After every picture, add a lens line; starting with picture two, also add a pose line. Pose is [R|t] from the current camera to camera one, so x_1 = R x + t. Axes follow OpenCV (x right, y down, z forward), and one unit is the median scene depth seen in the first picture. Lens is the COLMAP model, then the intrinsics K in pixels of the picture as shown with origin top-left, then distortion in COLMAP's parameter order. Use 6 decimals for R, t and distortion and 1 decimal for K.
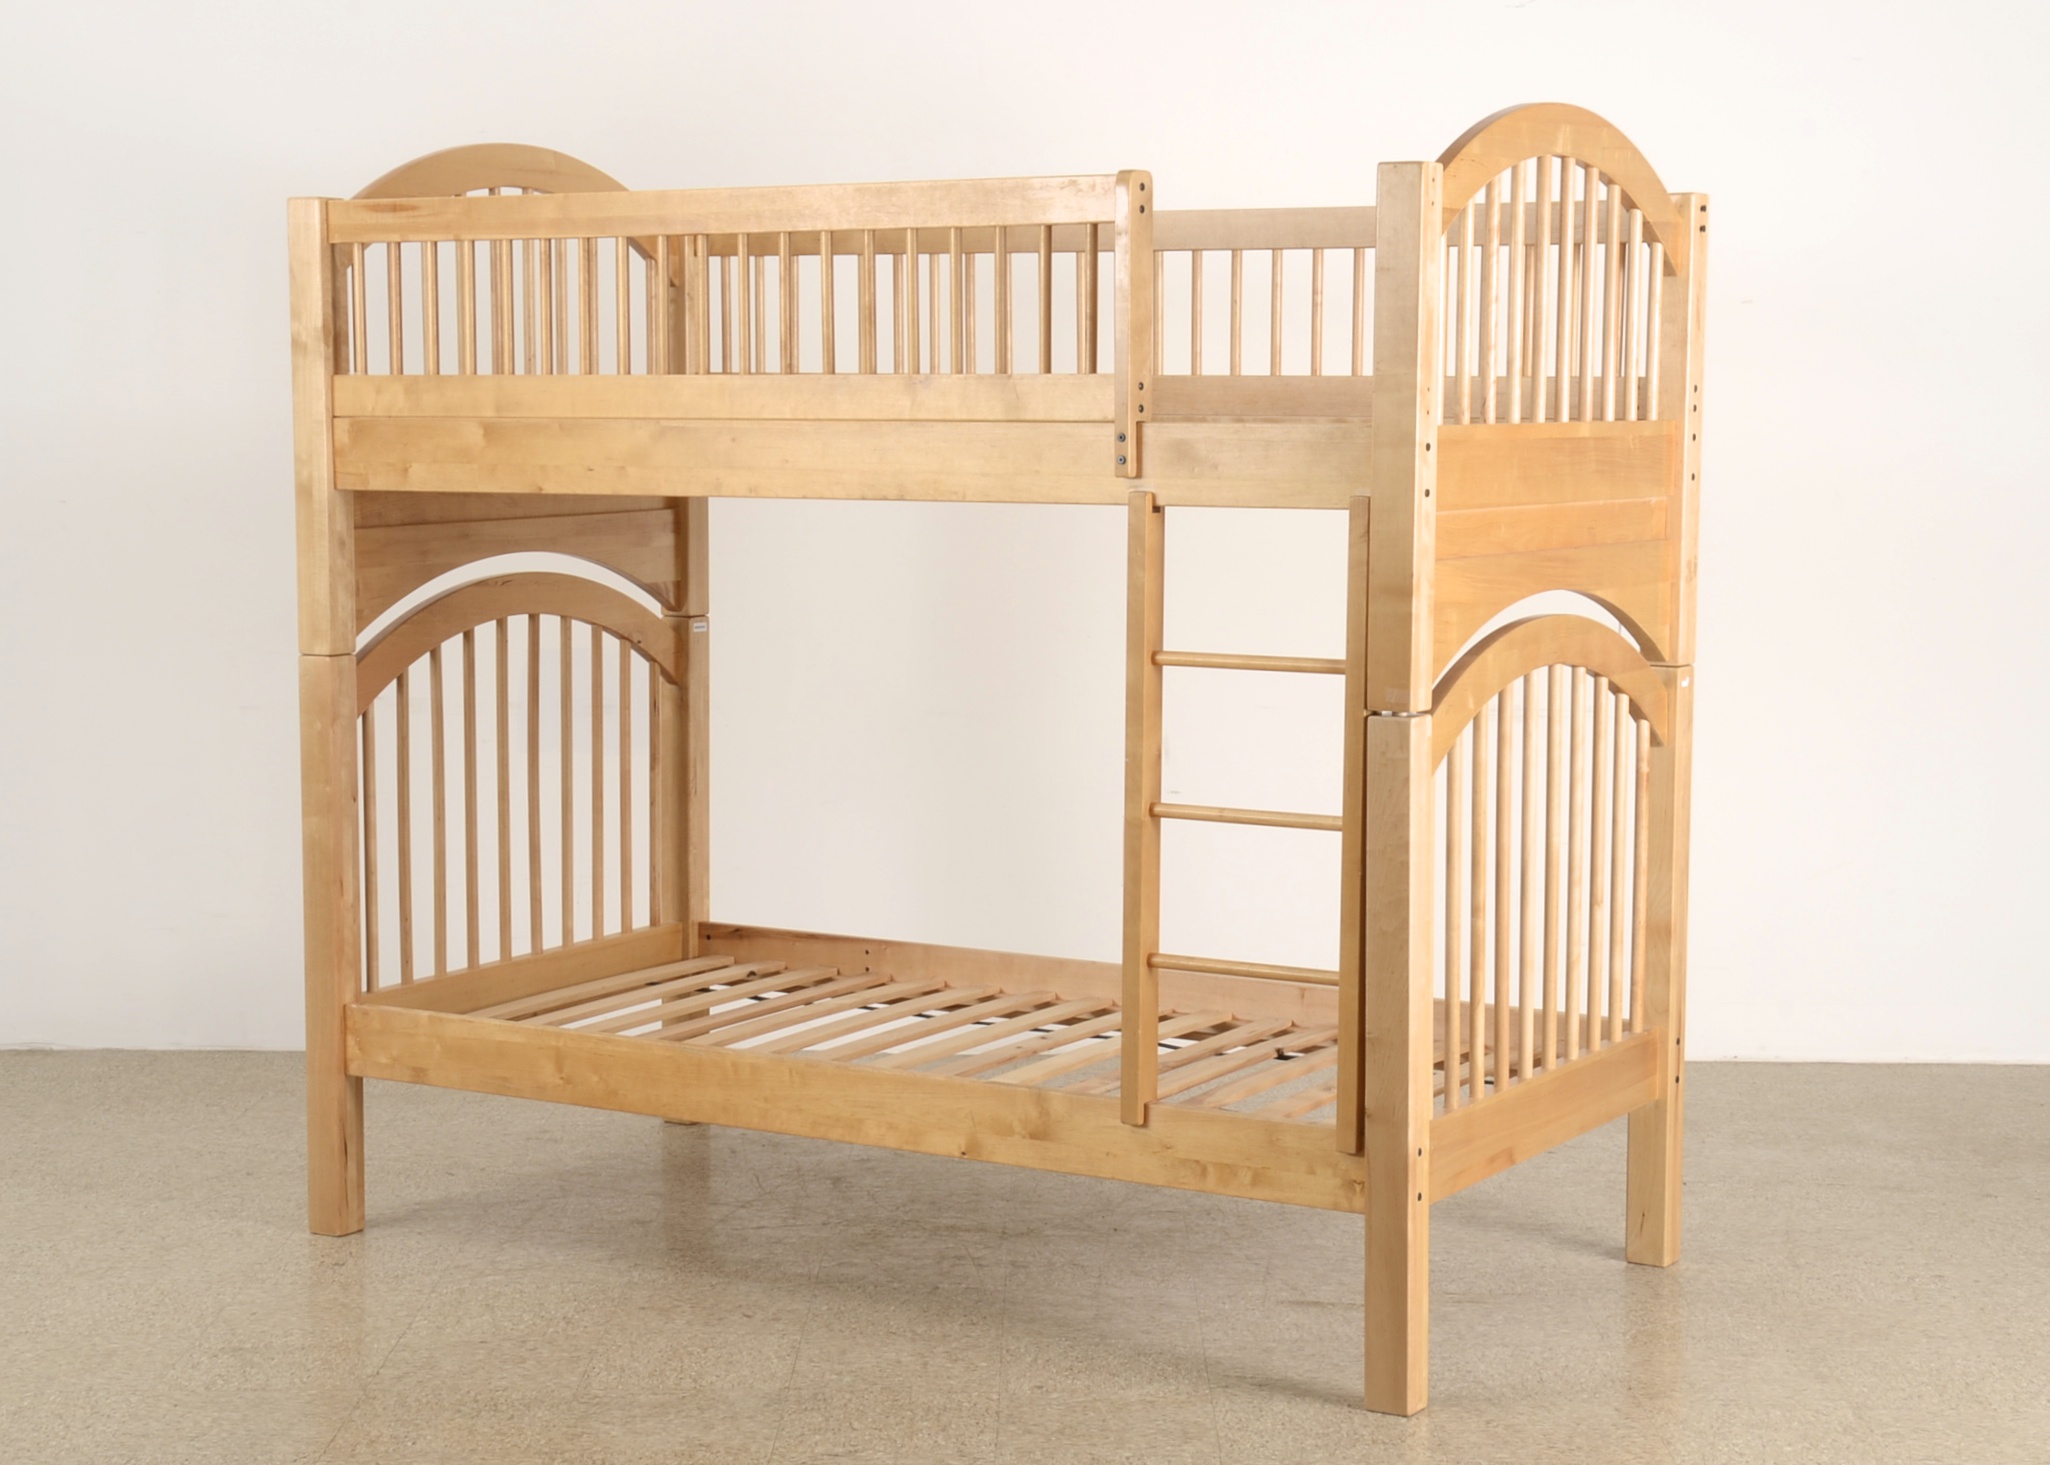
lens RADIAL K [[3435.8, 0, 1025.0], [0, 3435.8, 732.5], [0, 0, 1]] dist [0.019204, 0.032603]
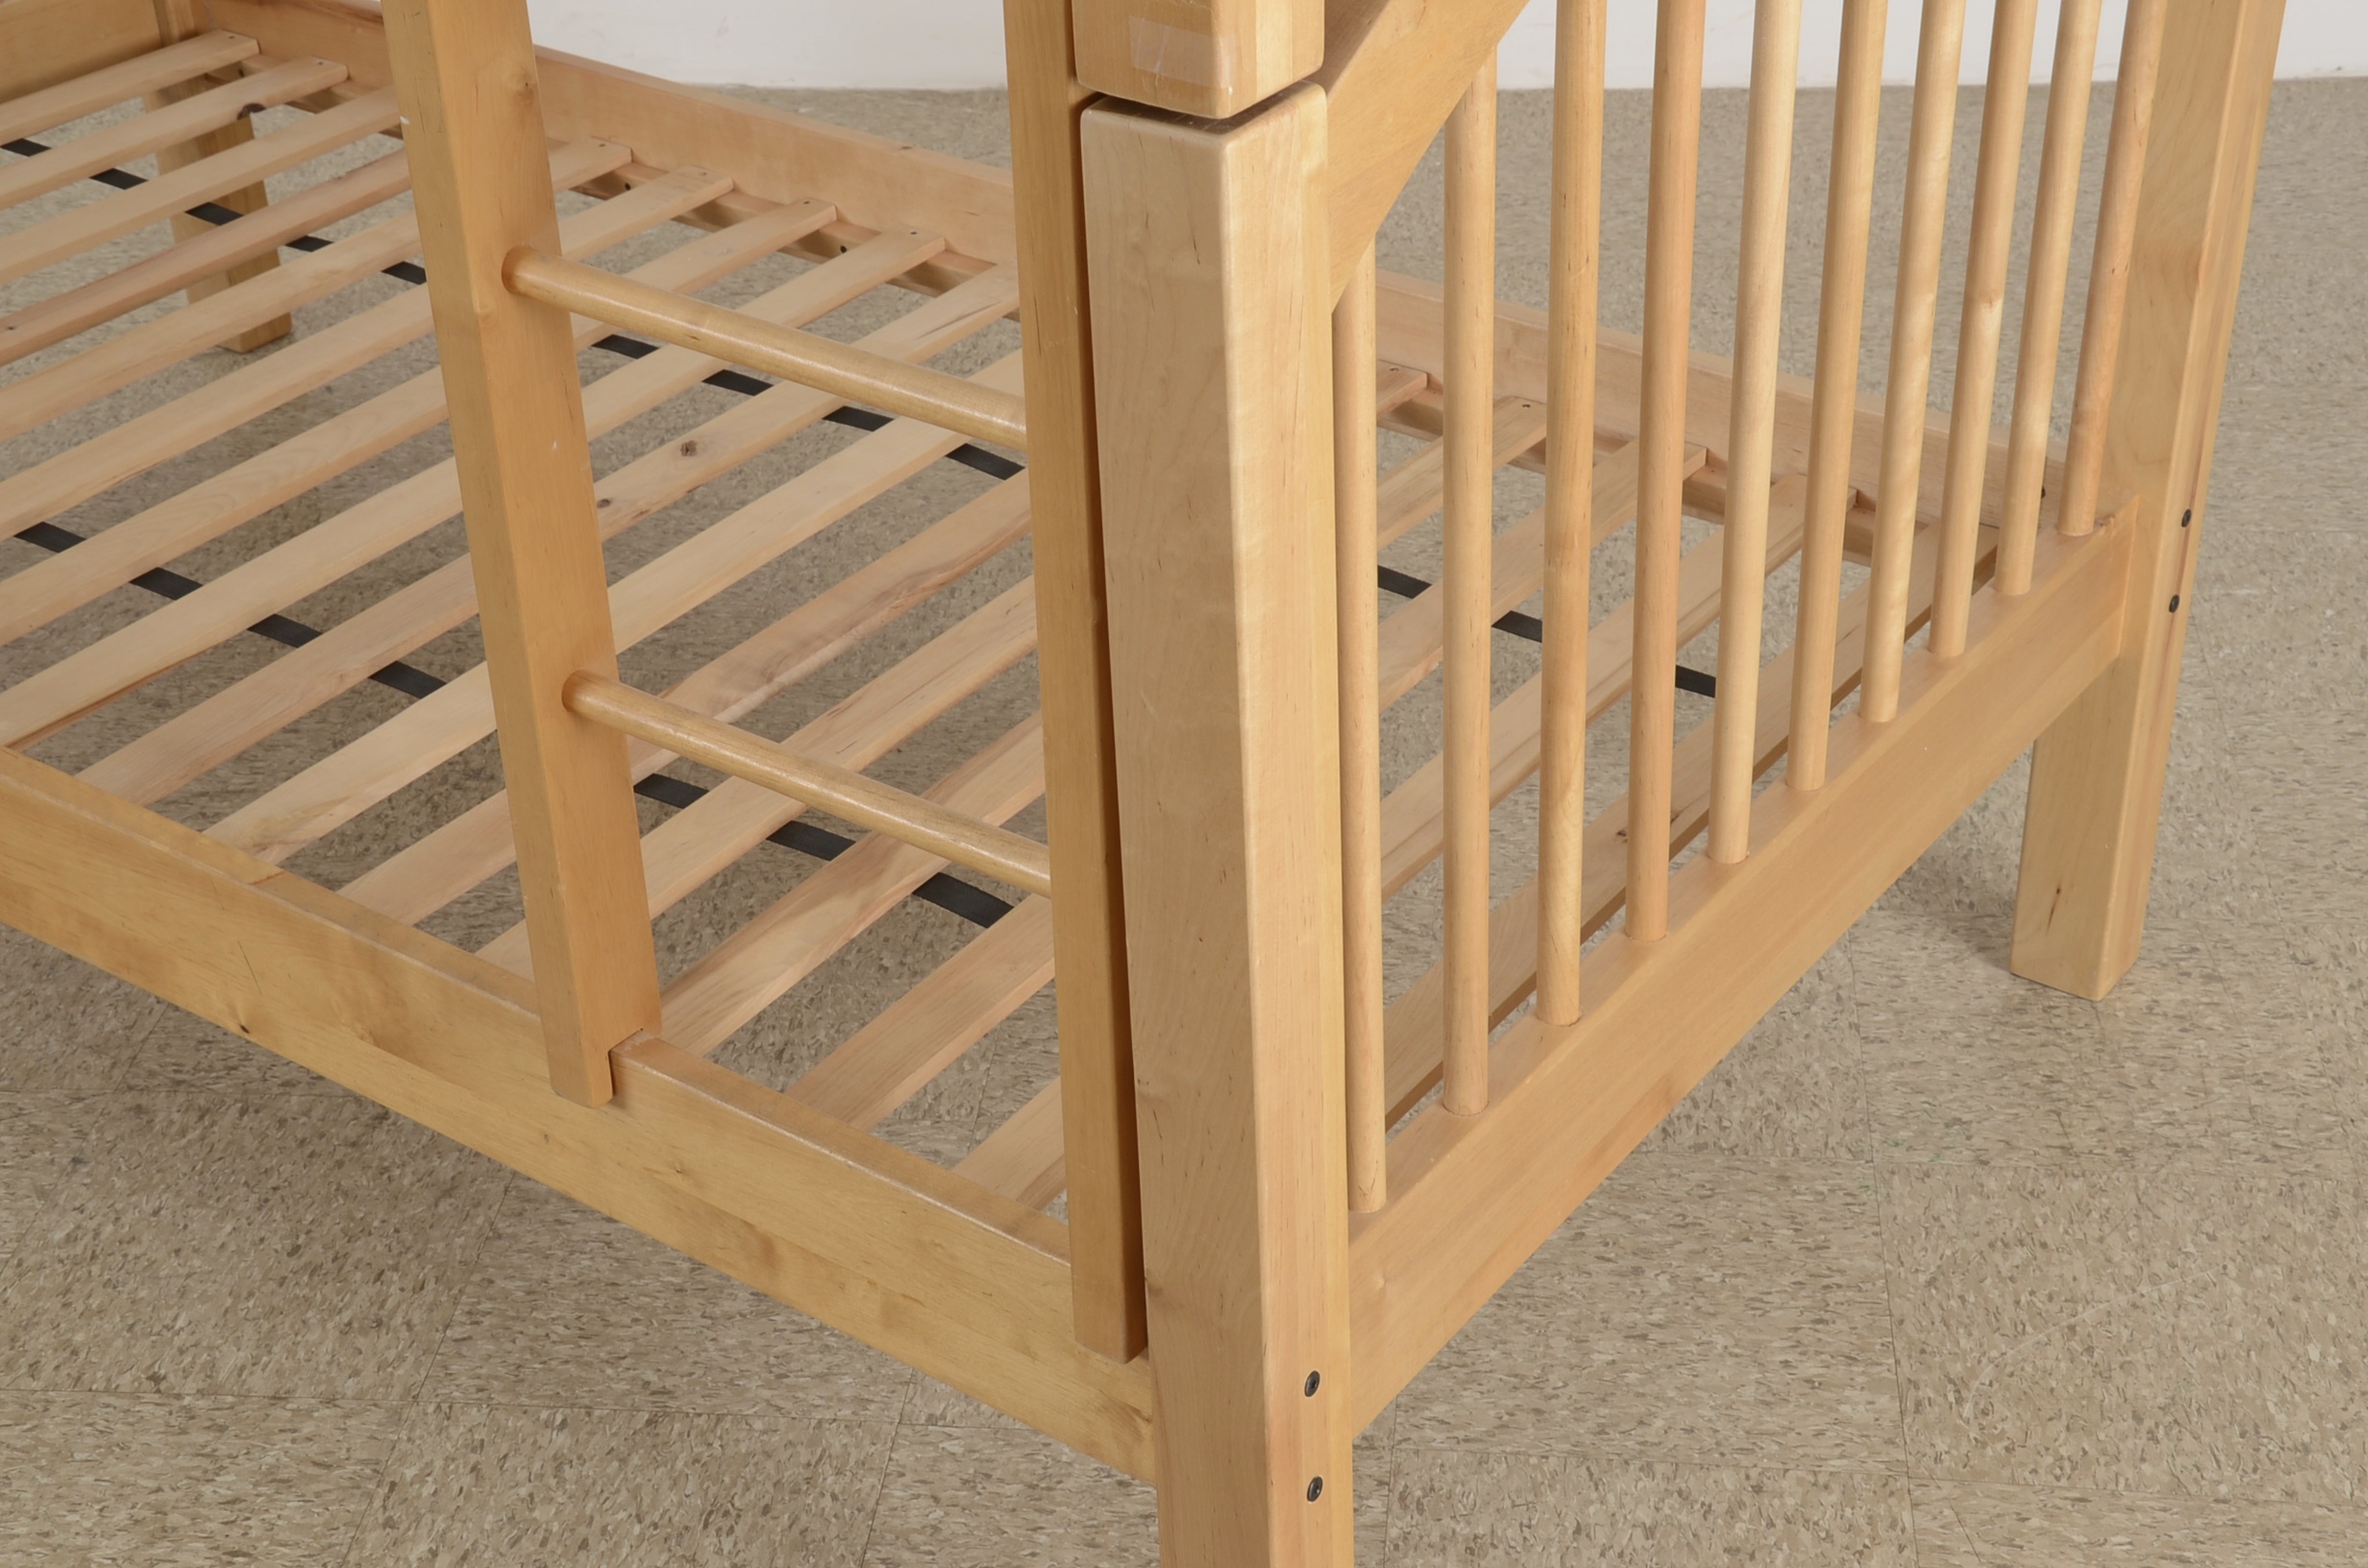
lens RADIAL K [[3336.6, 0, 1184.0], [0, 3336.6, 784.0], [0, 0, 1]] dist [0.112939, 0.015718]
pose [[0.994972, 0.013244, -0.099269, 0.135162], [0.033600, 0.889618, 0.455467, -0.077066], [0.094344, -0.456513, 0.884701, 0.748797]]
